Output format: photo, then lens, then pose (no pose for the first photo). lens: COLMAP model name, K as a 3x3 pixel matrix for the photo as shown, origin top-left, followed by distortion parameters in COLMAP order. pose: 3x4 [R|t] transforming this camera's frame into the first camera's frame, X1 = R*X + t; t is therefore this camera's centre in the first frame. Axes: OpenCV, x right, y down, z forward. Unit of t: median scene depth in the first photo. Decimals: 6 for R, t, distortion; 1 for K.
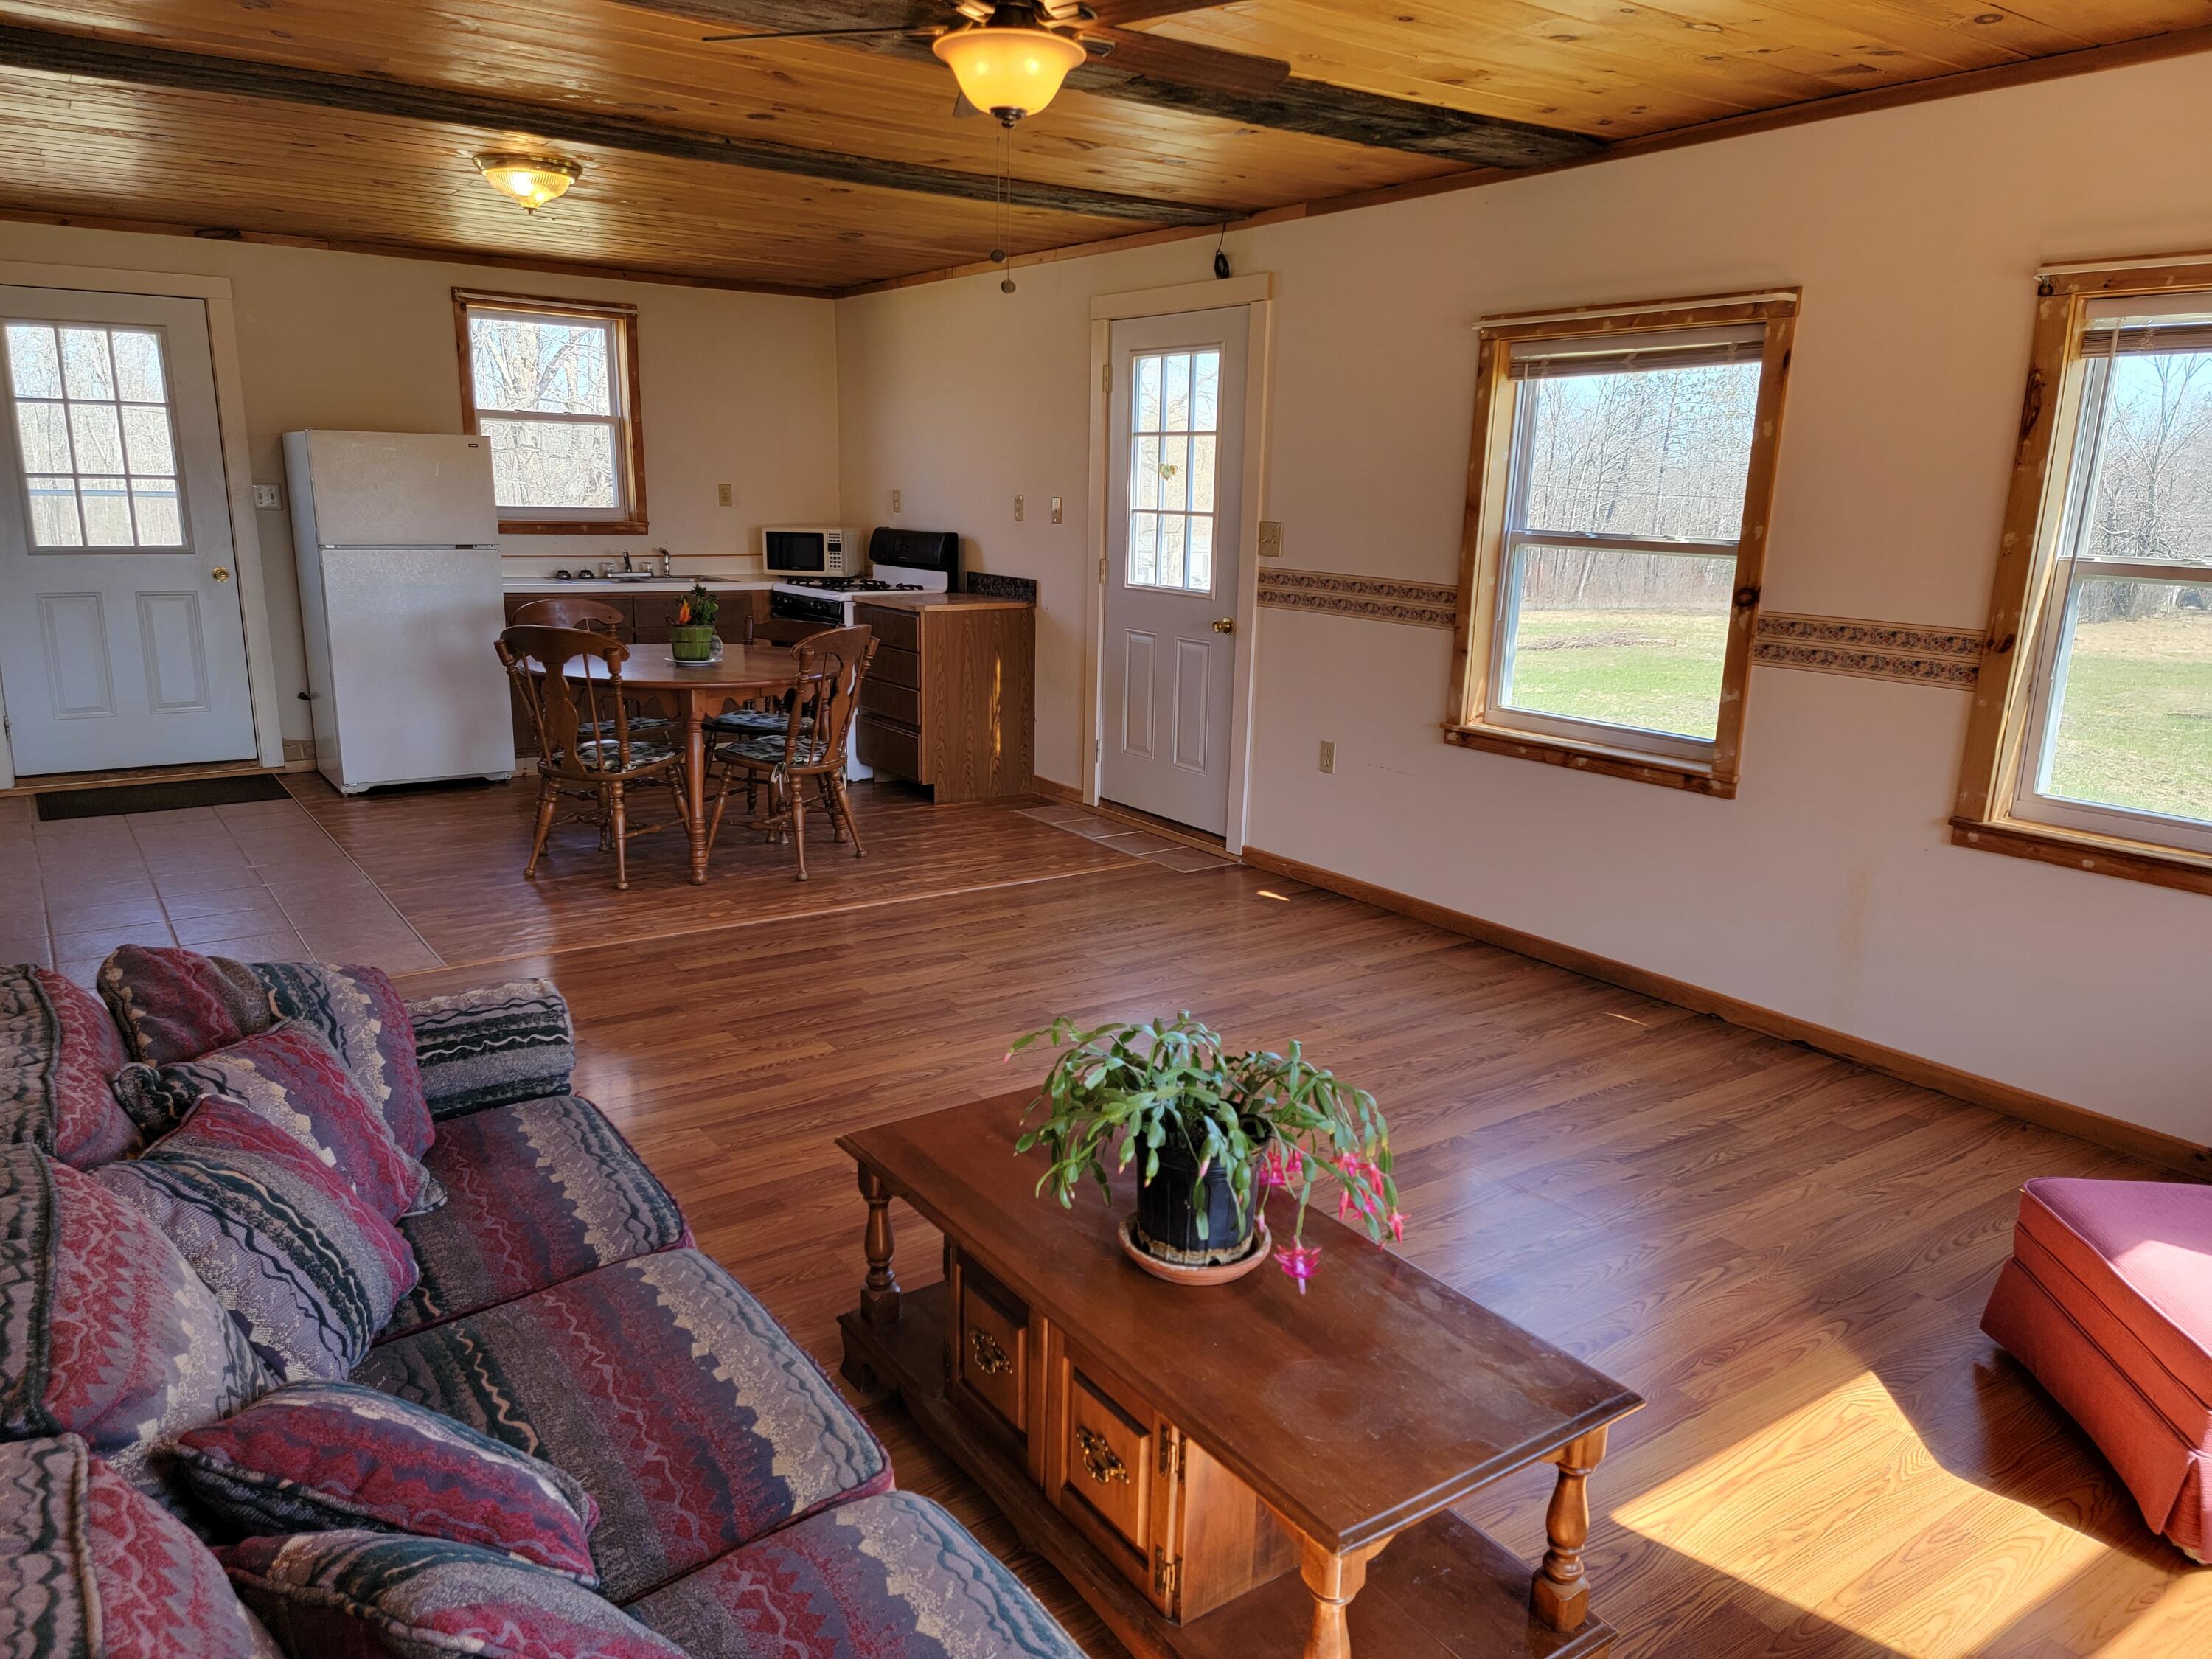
lens RADIAL K [[1552.2, 0, 1103.9], [0, 1552.2, 837.6], [0, 0, 1]] dist [0.095220, -0.082478]
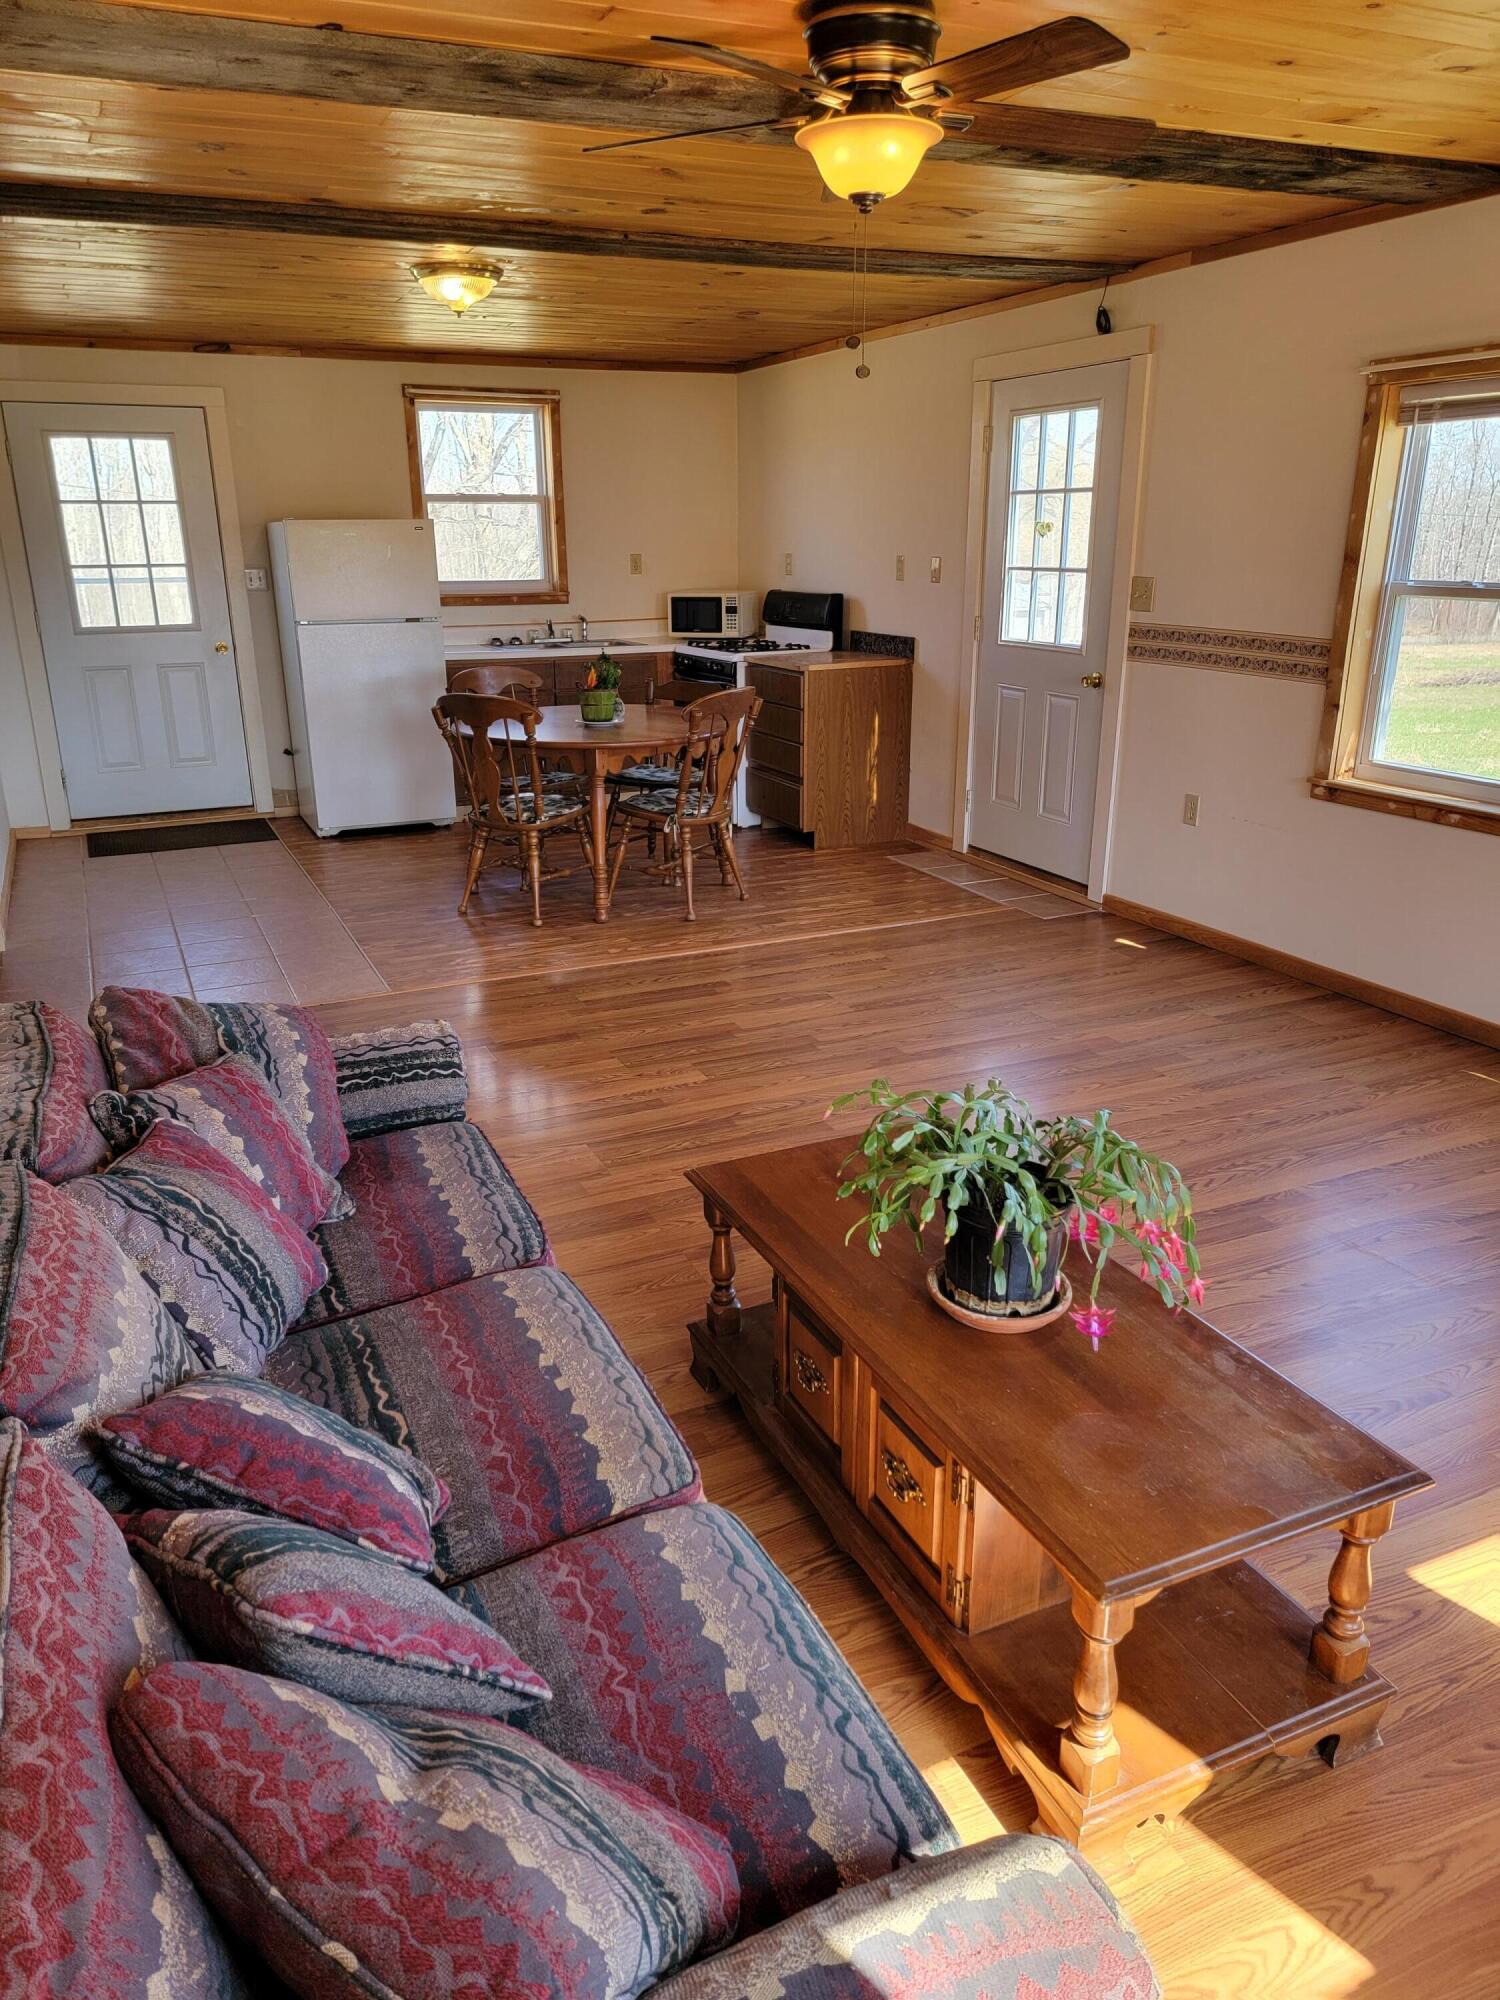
lens RADIAL K [[1412.2, 0, 719.0], [0, 1412.2, 987.6], [0, 0, 1]] dist [0.083846, -0.073012]
pose [[0.981744, 0.027644, -0.188187, 0.026531], [-0.011544, 0.996218, 0.086118, -0.017940], [0.189856, -0.082374, 0.978350, 0.012856]]
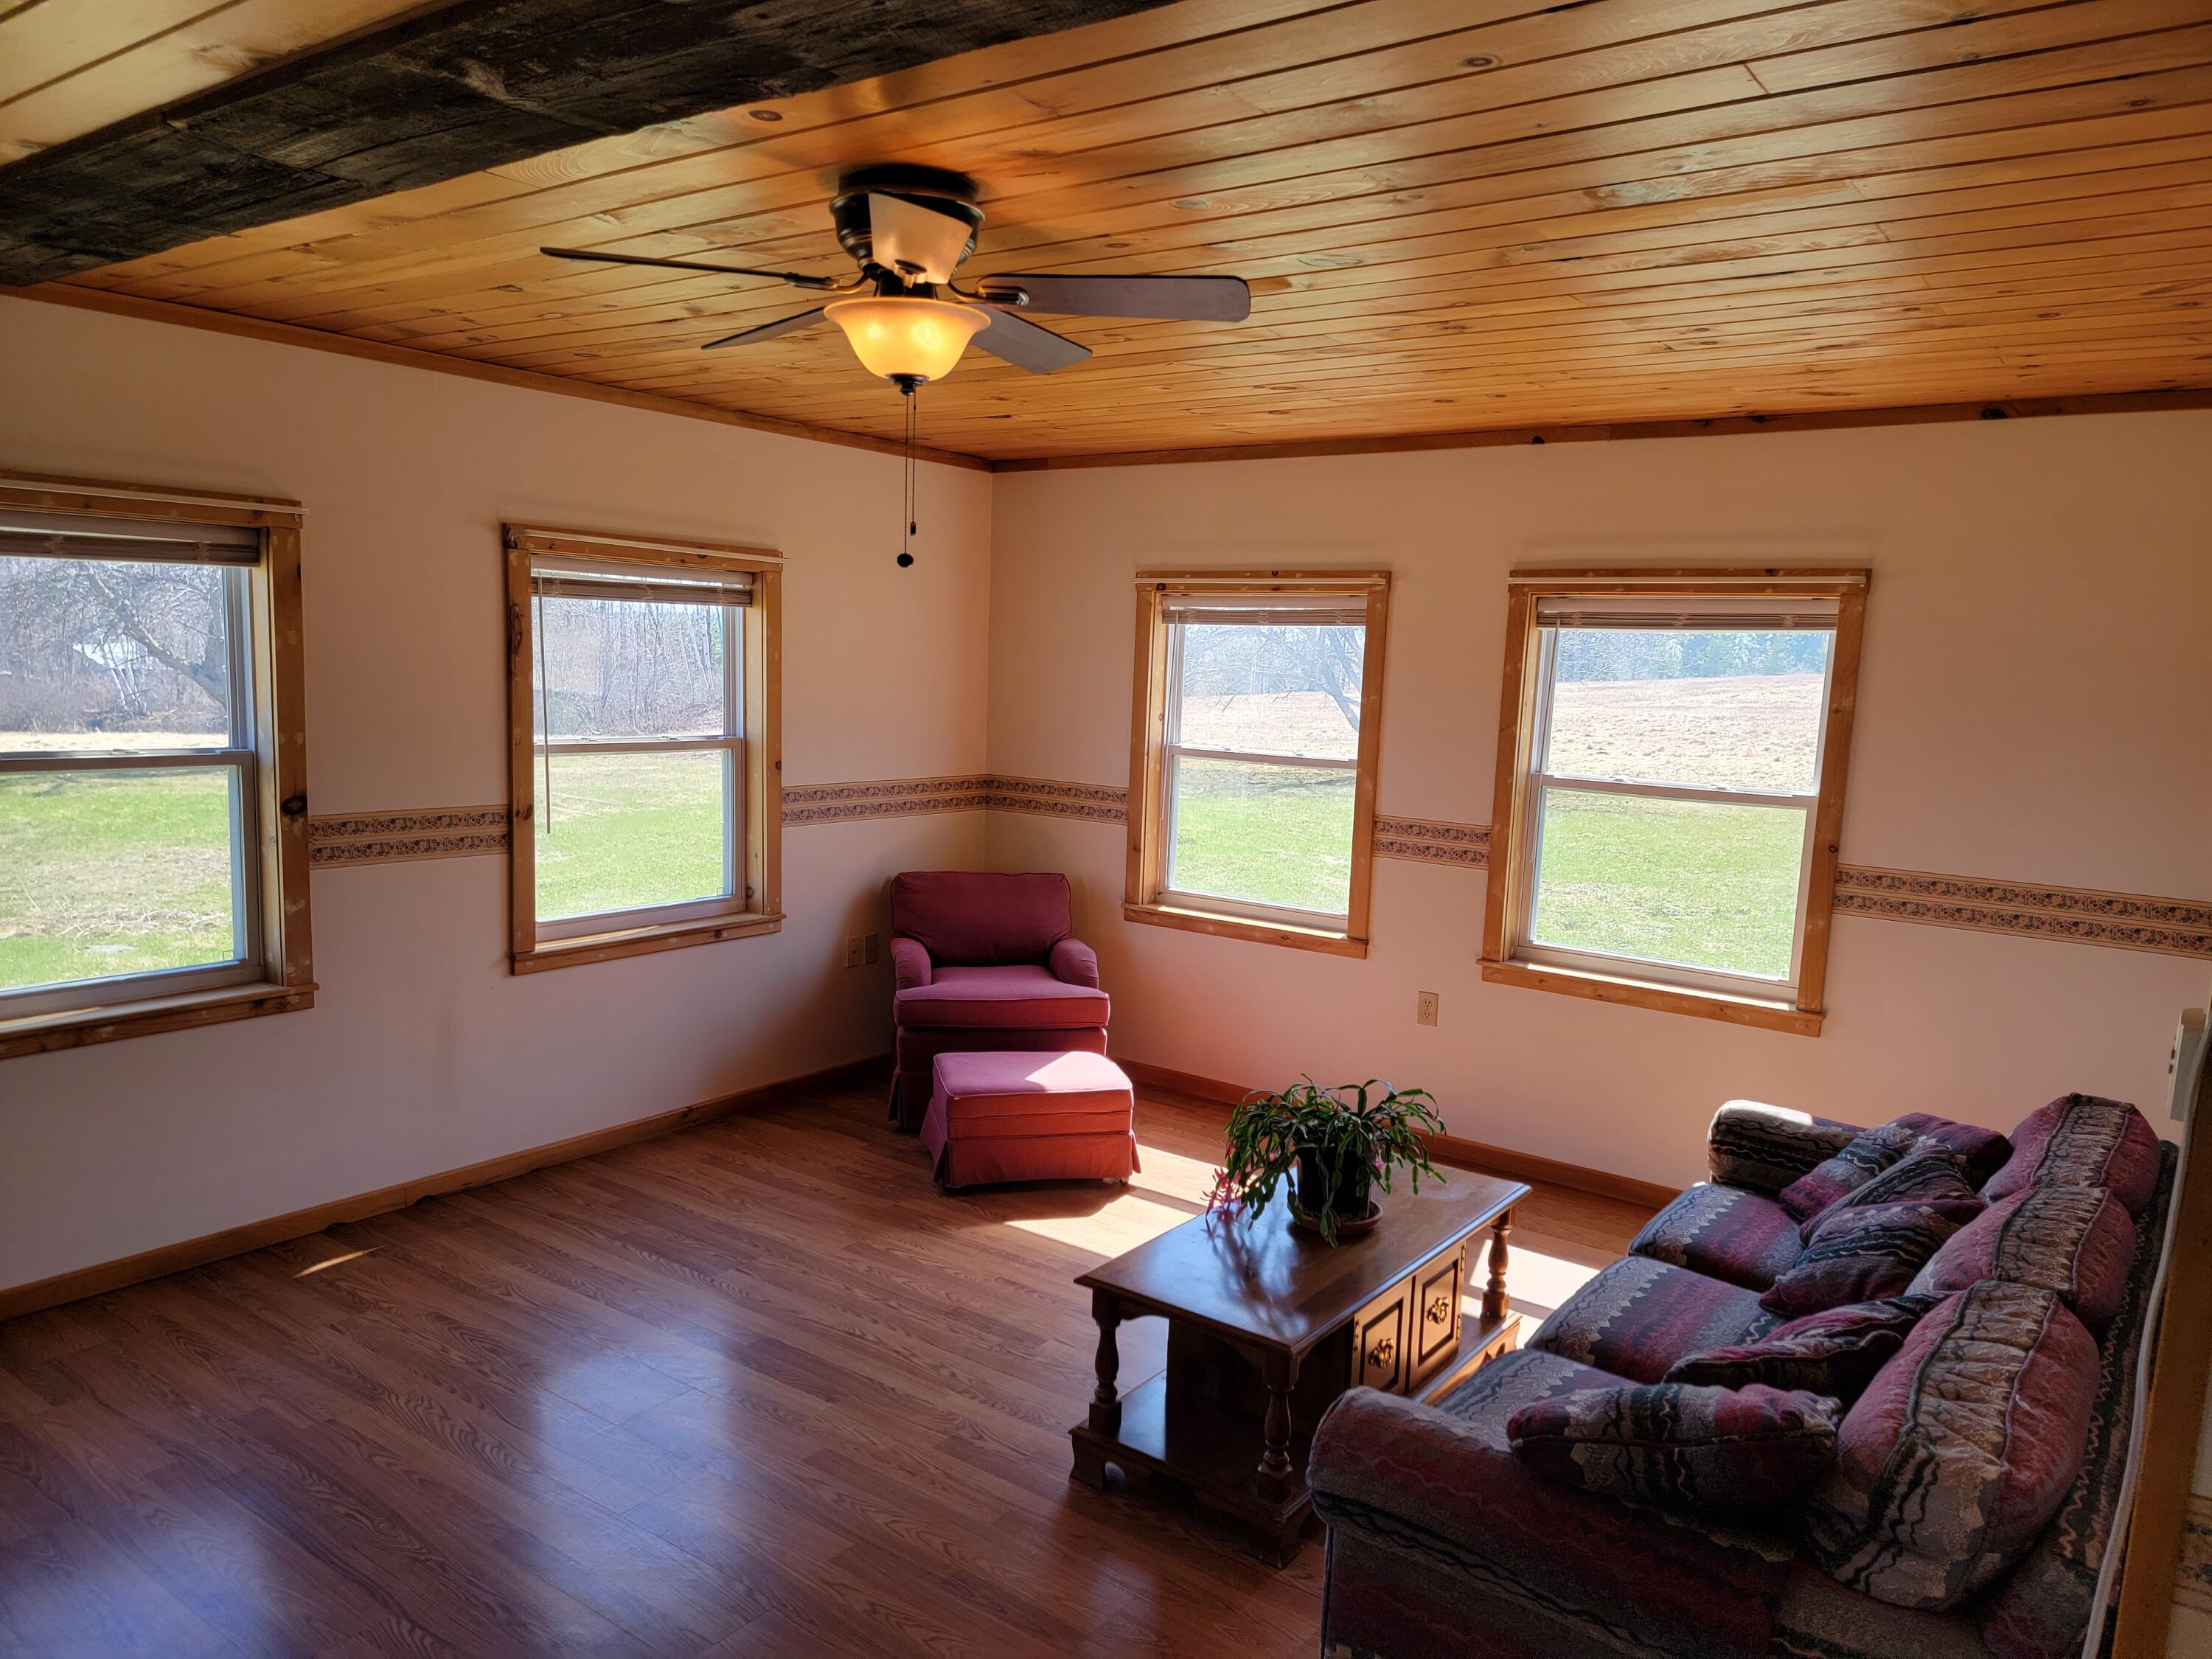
lens RADIAL K [[1542.2, 0, 1107.0], [0, 1542.2, 858.8], [0, 0, 1]] dist [0.084854, -0.000402]
pose [[-0.312481, -0.165944, 0.935317, -0.740580], [0.172238, 0.958405, 0.227583, -0.283242], [-0.934179, 0.232212, -0.270901, 0.885143]]
